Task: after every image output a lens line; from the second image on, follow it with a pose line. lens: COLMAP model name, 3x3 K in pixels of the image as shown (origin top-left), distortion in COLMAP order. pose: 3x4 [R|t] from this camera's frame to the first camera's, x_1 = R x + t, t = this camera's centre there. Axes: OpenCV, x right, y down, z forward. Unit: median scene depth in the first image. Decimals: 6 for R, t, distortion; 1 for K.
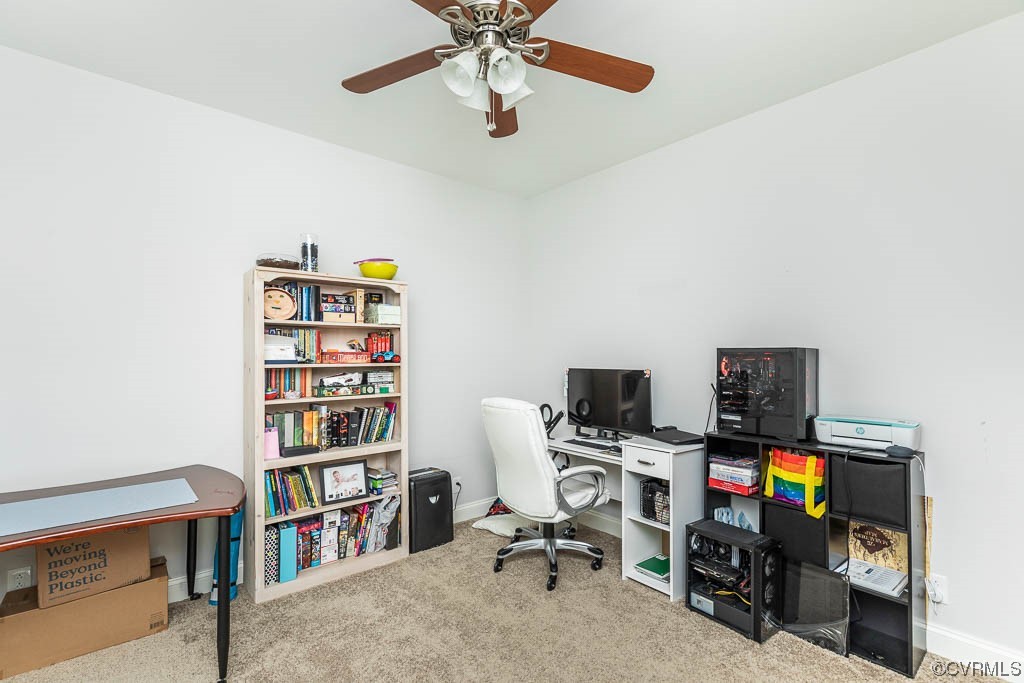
lens RADIAL K [[467.7, 0, 513.0], [0, 467.7, 350.1], [0, 0, 1]] dist [0.003211, -0.000005]
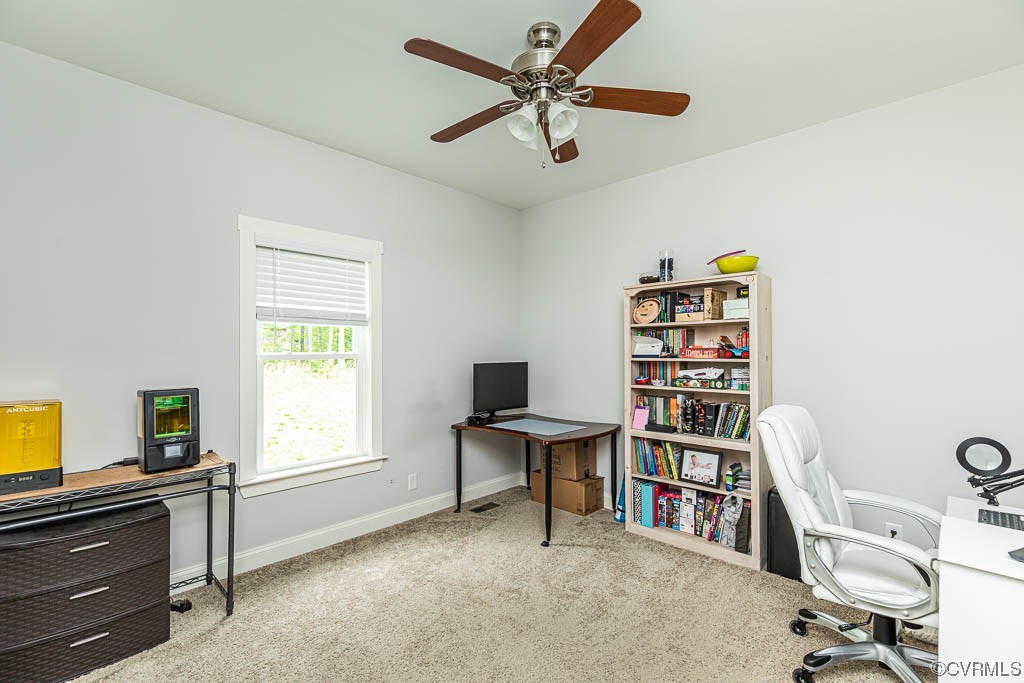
lens RADIAL K [[467.7, 0, 513.0], [0, 467.7, 350.1], [0, 0, 1]] dist [0.003211, -0.000005]
pose [[0.081974, -0.003648, -0.996628, 0.707626], [0.011122, 0.999934, -0.002745, 0.007505], [0.996572, -0.010859, 0.082009, 0.490439]]
